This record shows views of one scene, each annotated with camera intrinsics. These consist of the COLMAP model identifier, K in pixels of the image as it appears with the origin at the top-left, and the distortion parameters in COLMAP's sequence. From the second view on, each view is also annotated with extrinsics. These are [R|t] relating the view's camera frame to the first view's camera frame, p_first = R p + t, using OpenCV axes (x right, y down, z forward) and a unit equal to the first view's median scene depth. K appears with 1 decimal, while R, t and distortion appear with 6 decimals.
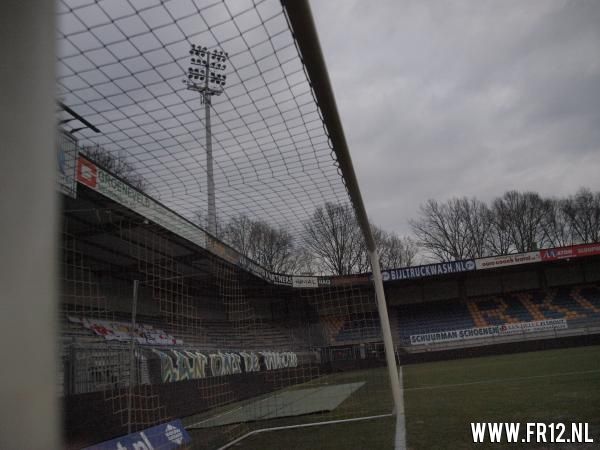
lens RADIAL K [[483.1, 0, 300.0], [0, 483.1, 225.0], [0, 0, 1]] dist [-0.127136, 0.112295]
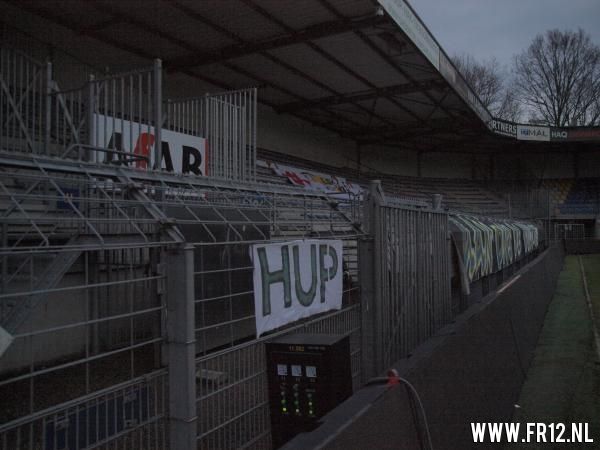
lens RADIAL K [[507.4, 0, 300.0], [0, 507.4, 225.0], [0, 0, 1]] dist [-0.012353, -0.006343]
pose [[0.953512, 0.090279, -0.287516, -0.096297], [-0.005695, 0.959301, 0.282329, 0.035308], [0.301302, -0.267567, 0.915218, 0.131401]]
